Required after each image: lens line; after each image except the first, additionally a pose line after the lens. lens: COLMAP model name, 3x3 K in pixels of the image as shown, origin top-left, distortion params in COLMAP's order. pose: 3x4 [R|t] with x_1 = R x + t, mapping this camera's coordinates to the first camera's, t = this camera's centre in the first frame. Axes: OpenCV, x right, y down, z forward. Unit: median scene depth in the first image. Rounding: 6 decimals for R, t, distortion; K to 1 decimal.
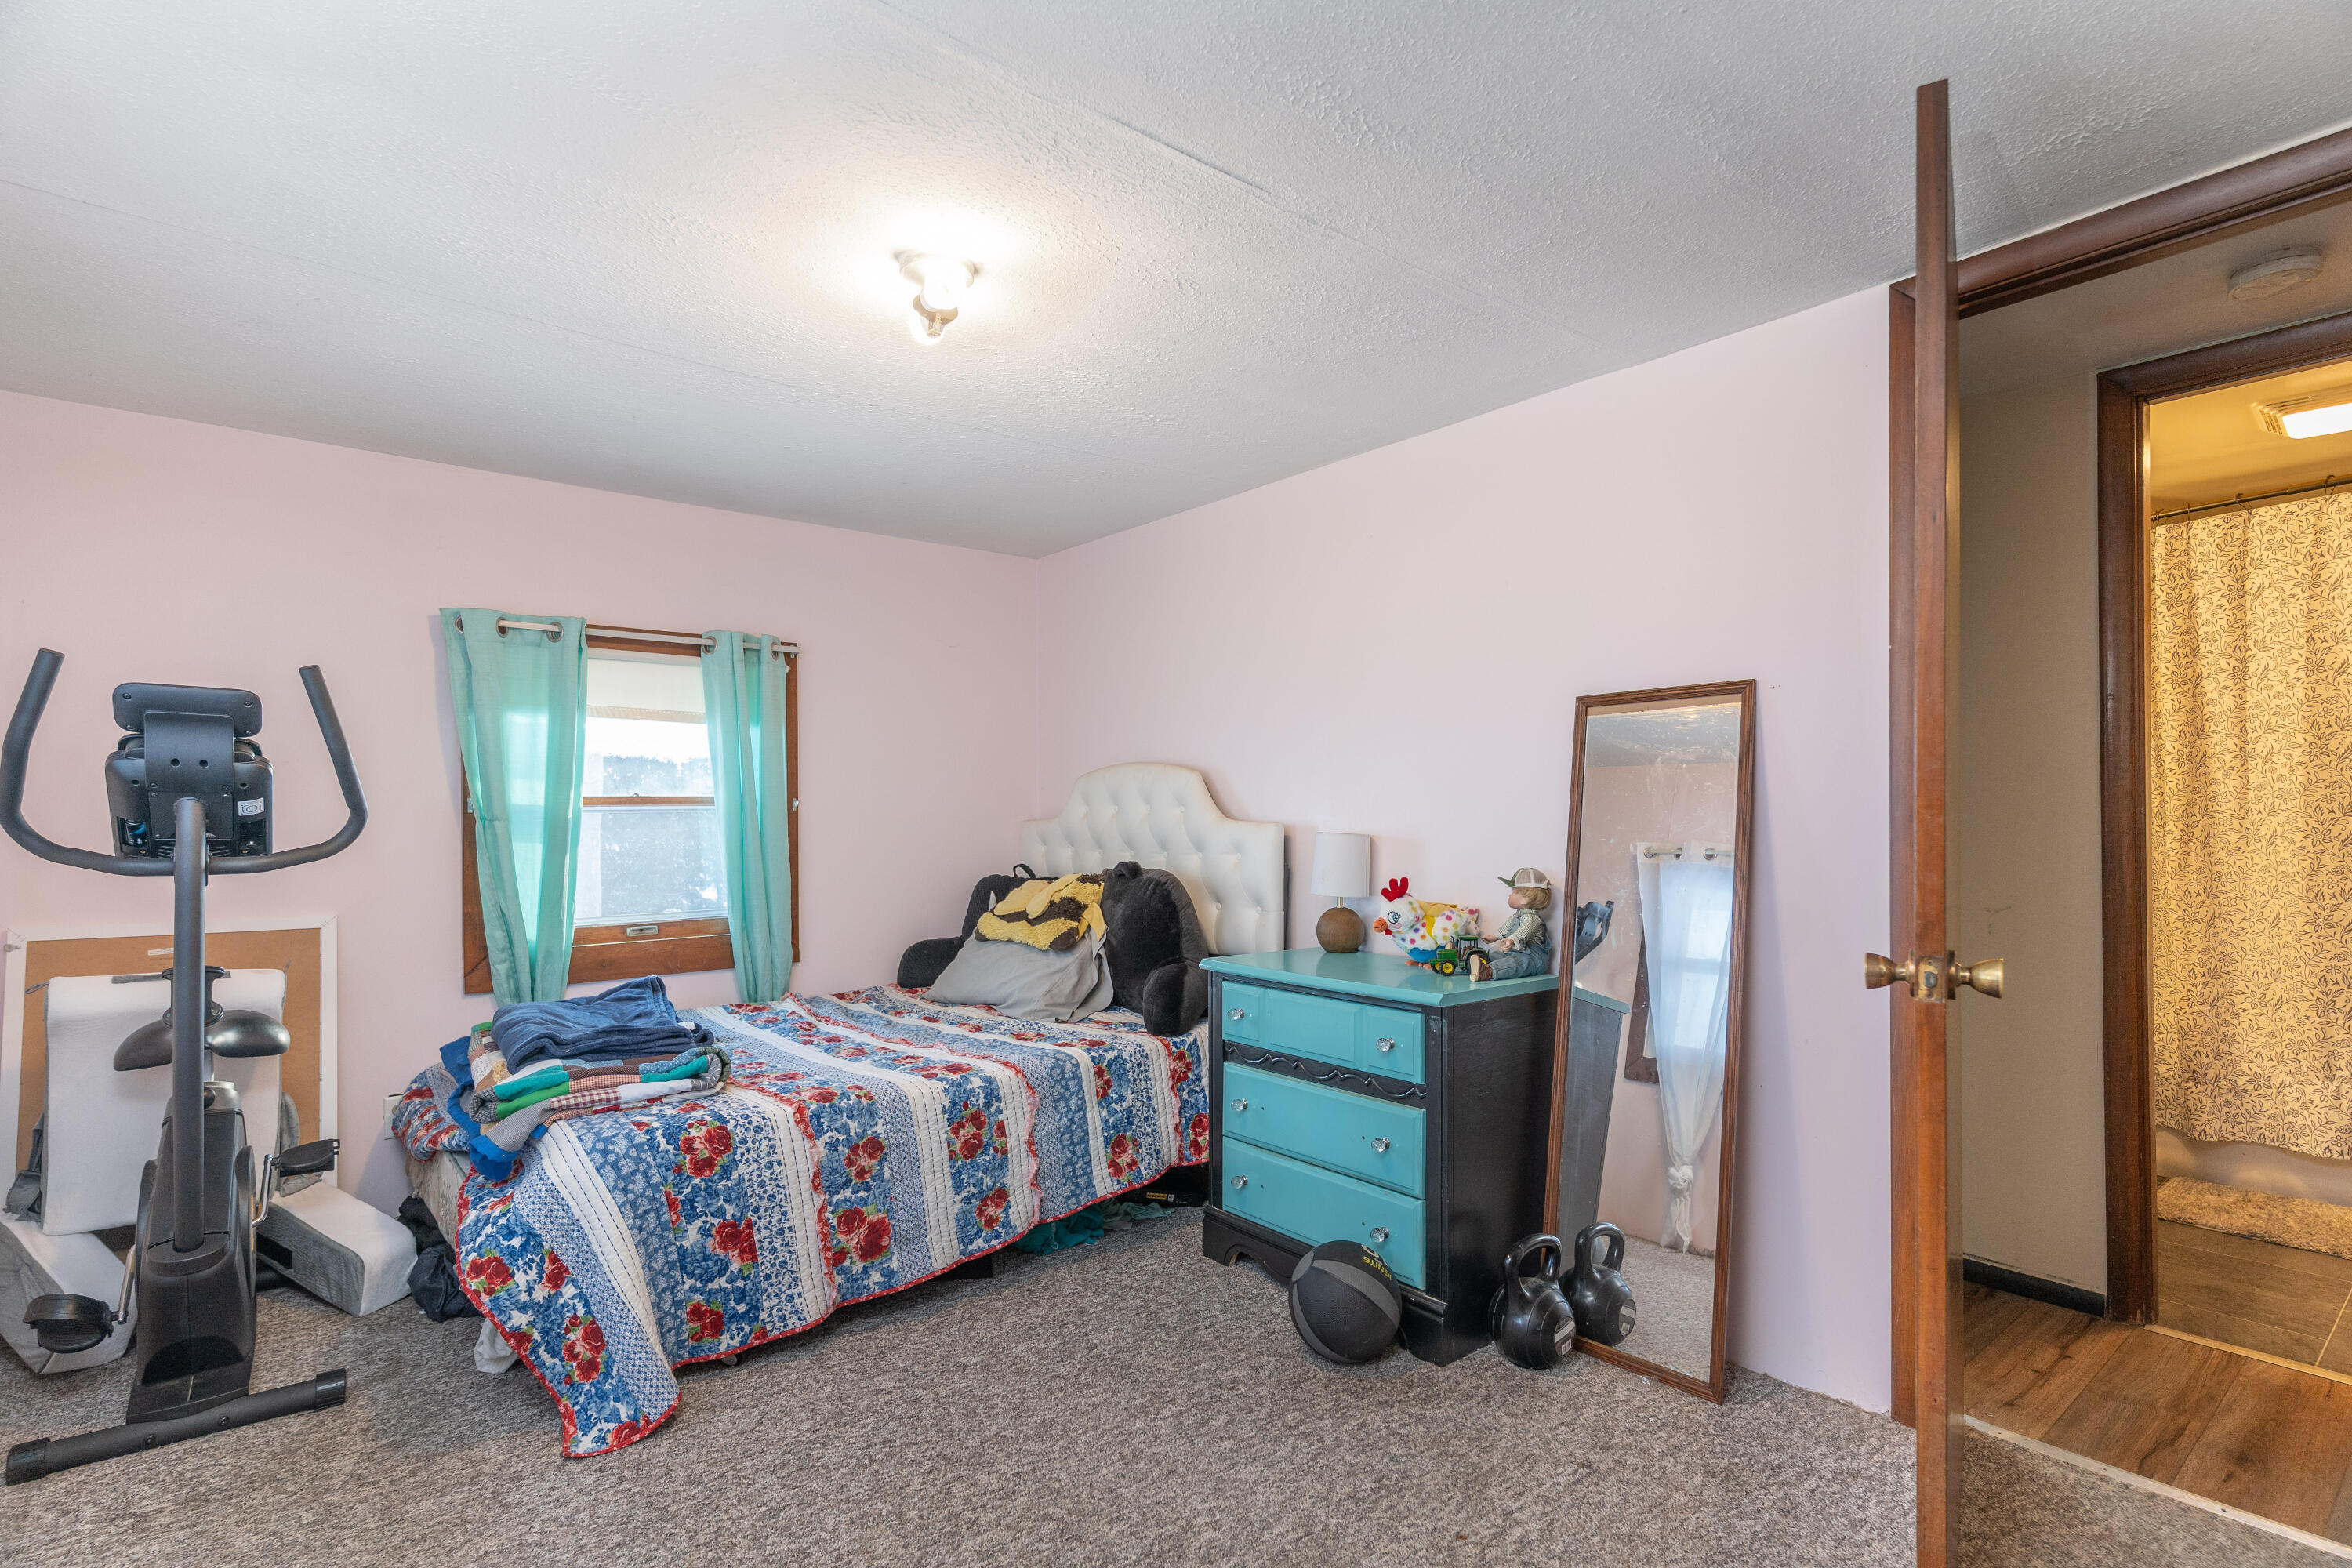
lens RADIAL K [[1125.0, 0, 1195.0], [0, 1125.0, 814.5], [0, 0, 1]] dist [-0.003283, 0.001229]
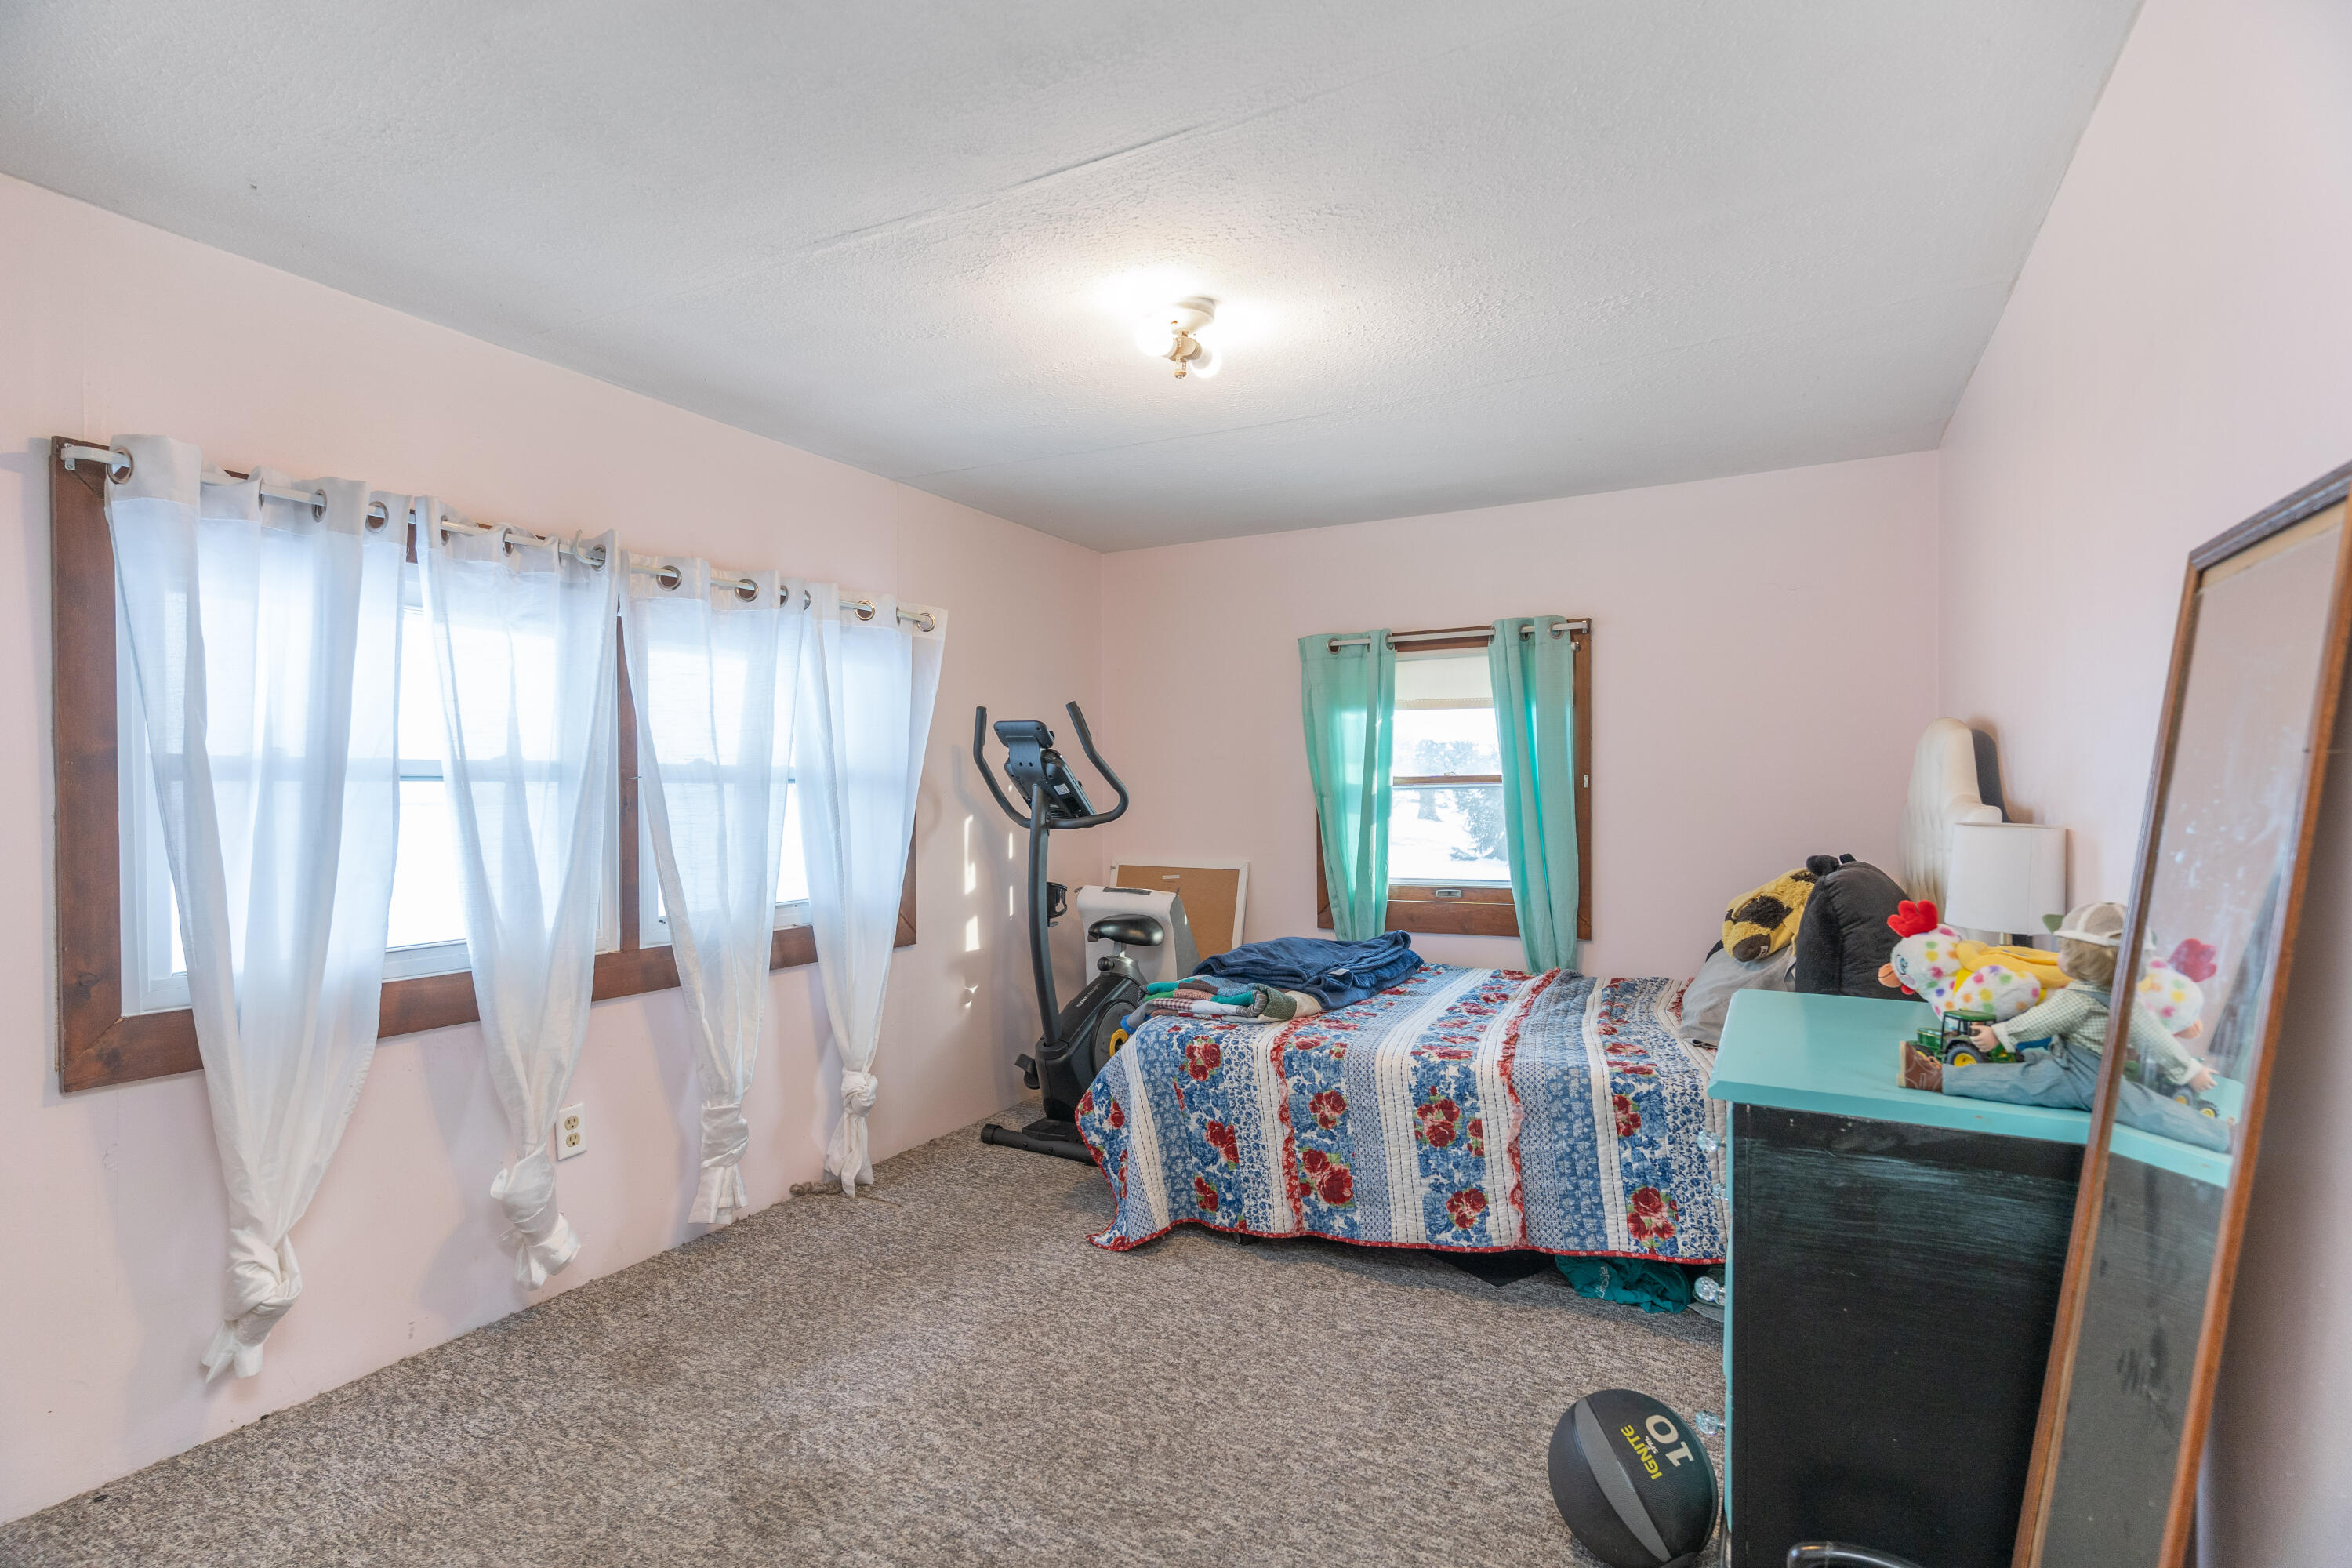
lens RADIAL K [[1125.0, 0, 1180.7], [0, 1125.0, 792.0], [0, 0, 1]] dist [-0.003283, 0.001229]
pose [[0.381982, 0.001927, -0.924168, 0.625542], [0.003988, 0.999985, 0.003733, -0.006707], [0.924161, -0.005111, 0.381969, 0.426331]]
